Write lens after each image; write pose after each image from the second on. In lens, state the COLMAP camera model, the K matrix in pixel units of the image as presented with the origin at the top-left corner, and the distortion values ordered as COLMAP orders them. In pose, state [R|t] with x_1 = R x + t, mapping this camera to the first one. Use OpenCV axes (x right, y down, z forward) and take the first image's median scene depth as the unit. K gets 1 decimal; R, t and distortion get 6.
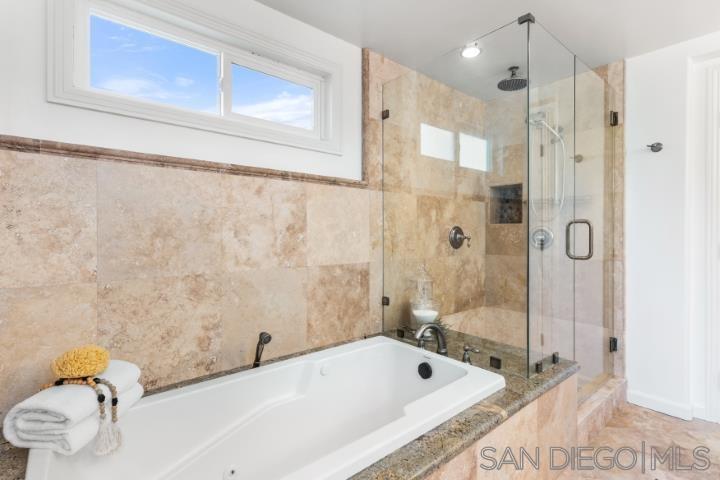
lens RADIAL K [[345.8, 0, 356.0], [0, 345.8, 241.5], [0, 0, 1]] dist [0.001102, 0.000195]
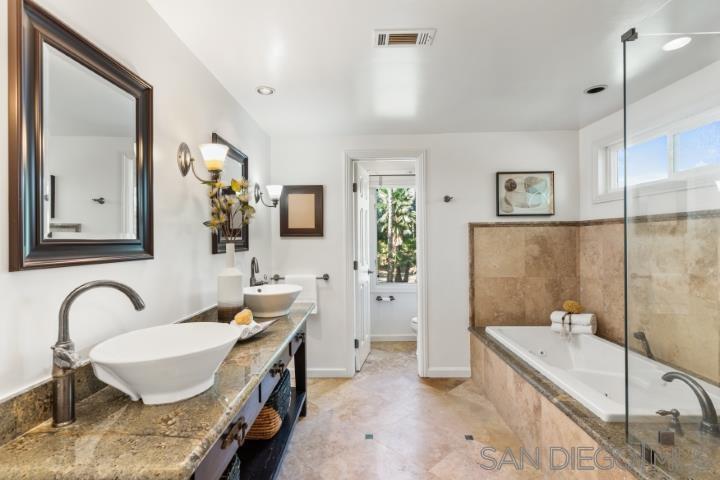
lens RADIAL K [[345.8, 0, 356.0], [0, 345.8, 241.5], [0, 0, 1]] dist [0.001102, 0.000195]
pose [[-0.649300, 0.007638, -0.760494, 1.496431], [-0.015827, 0.999597, 0.023552, -0.122128], [0.760367, 0.027329, -0.648918, 0.951765]]
